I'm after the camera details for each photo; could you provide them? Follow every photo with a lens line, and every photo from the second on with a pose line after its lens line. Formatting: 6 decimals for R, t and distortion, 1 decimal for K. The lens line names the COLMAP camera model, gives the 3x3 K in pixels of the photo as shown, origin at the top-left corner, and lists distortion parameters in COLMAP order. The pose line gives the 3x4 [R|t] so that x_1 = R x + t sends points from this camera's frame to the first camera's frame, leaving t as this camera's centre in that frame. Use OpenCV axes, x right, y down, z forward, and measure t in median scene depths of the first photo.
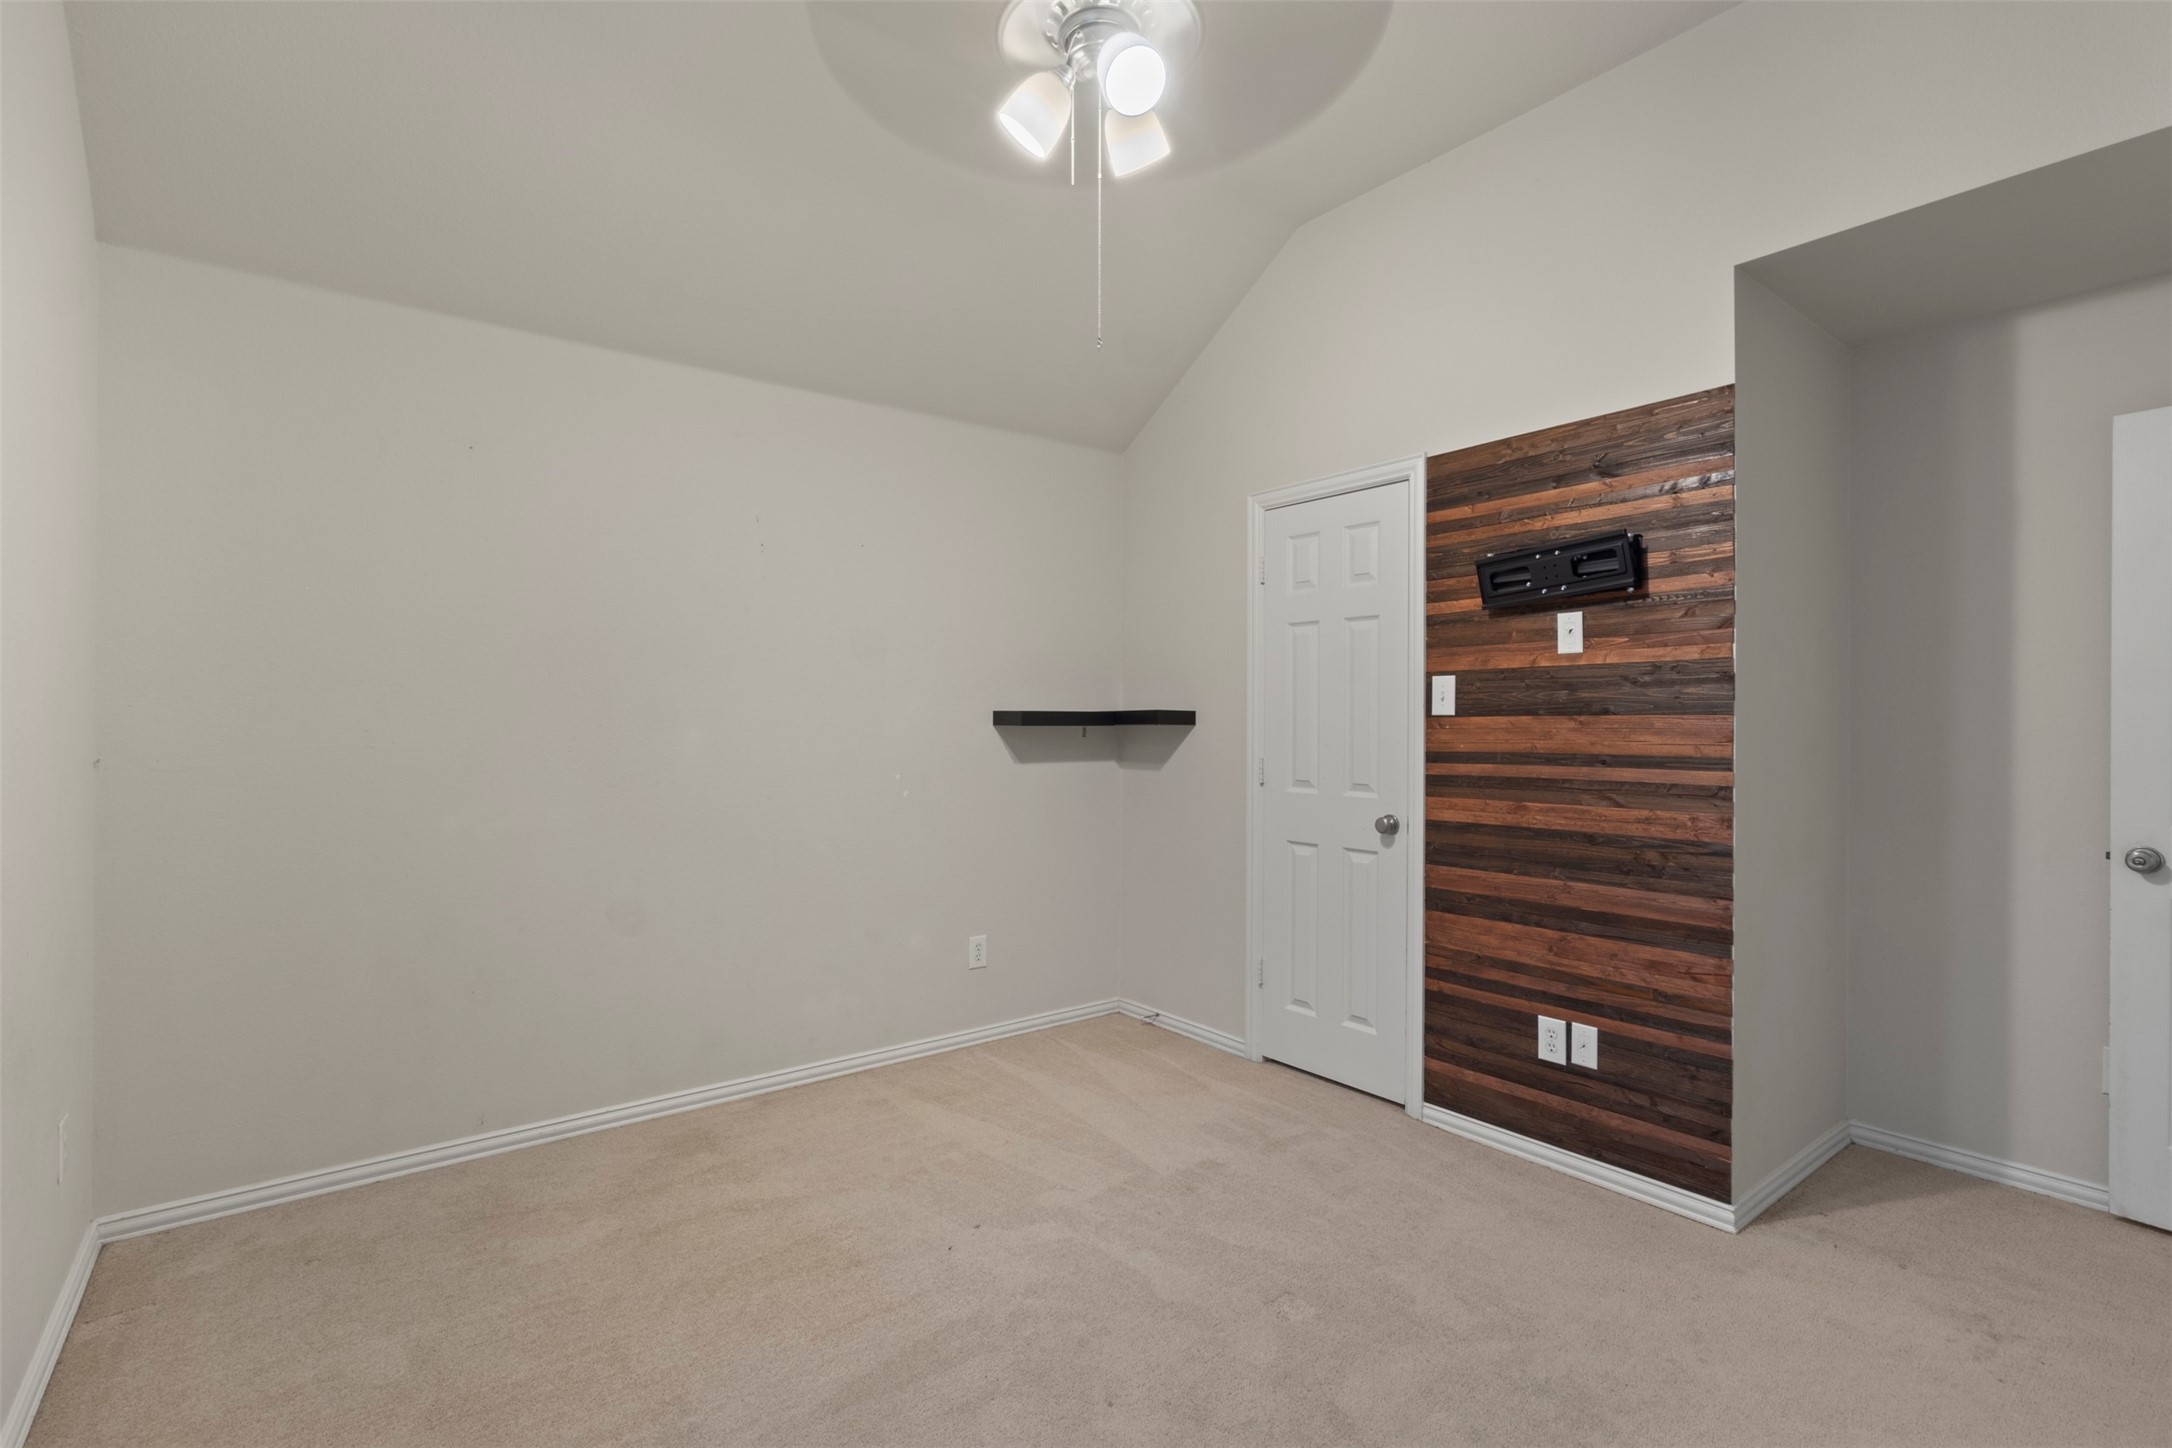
lens RADIAL K [[997.7, 0, 1088.4], [0, 997.7, 716.7], [0, 0, 1]] dist [-0.000164, 0.000156]
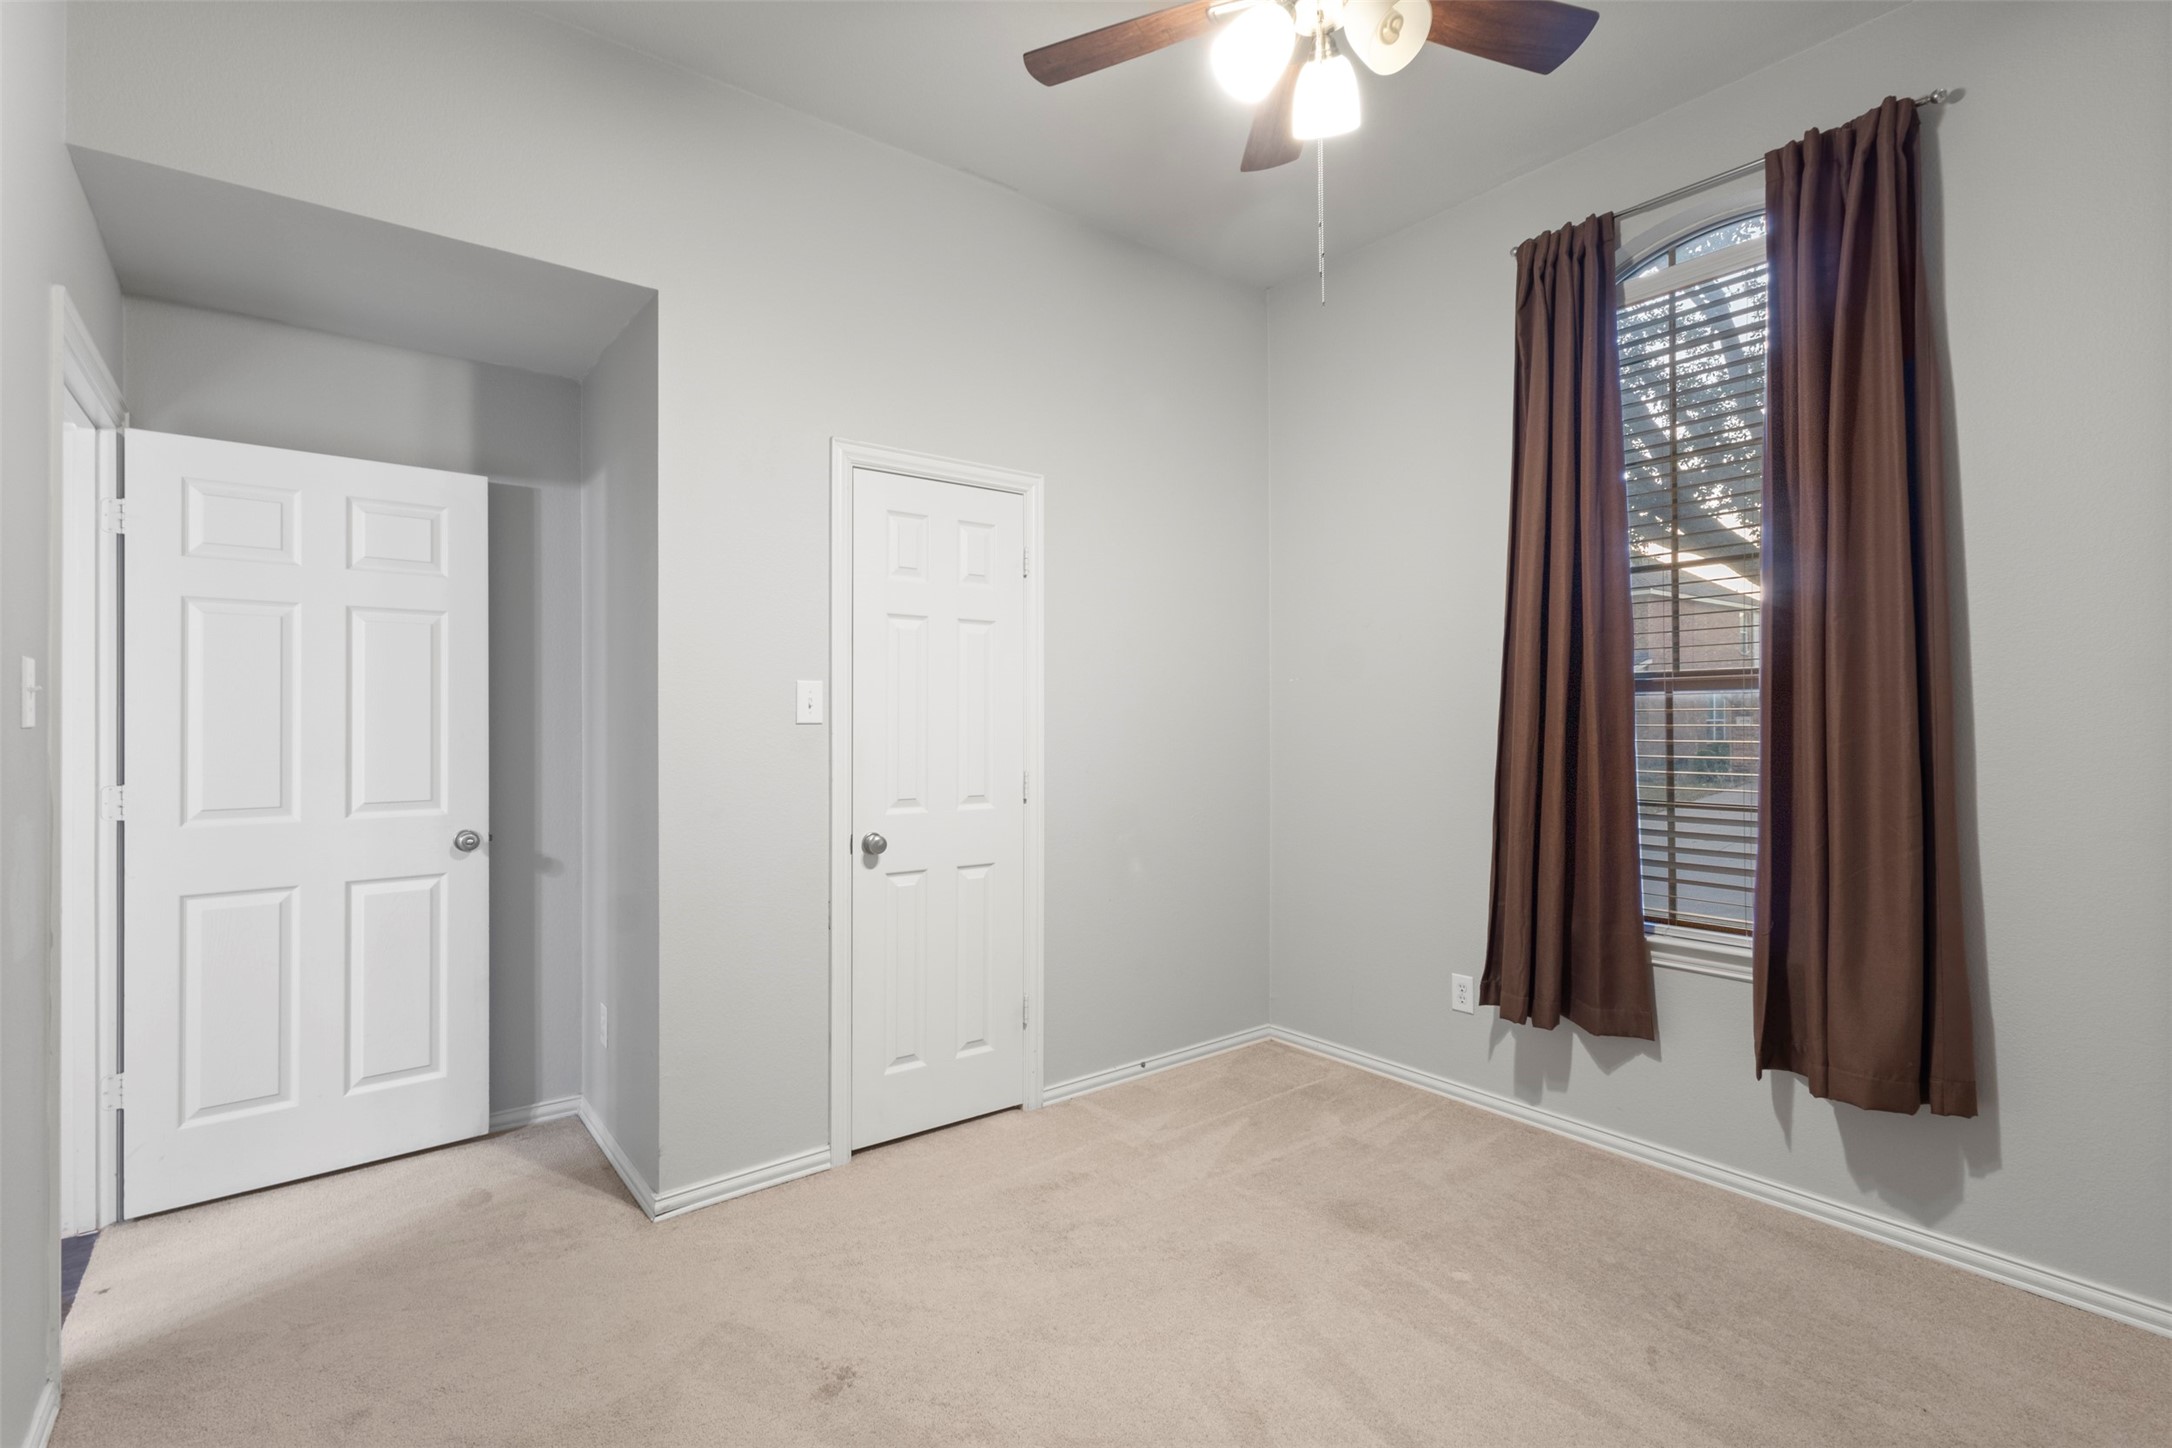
lens RADIAL K [[997.7, 0, 1088.7], [0, 997.7, 730.4], [0, 0, 1]] dist [-0.000164, 0.000156]
pose [[-0.007459, 0.000354, 0.999972, -0.675831], [-0.002882, 0.999996, -0.000375, 0.005002], [-0.999968, -0.002885, -0.007458, 0.889263]]
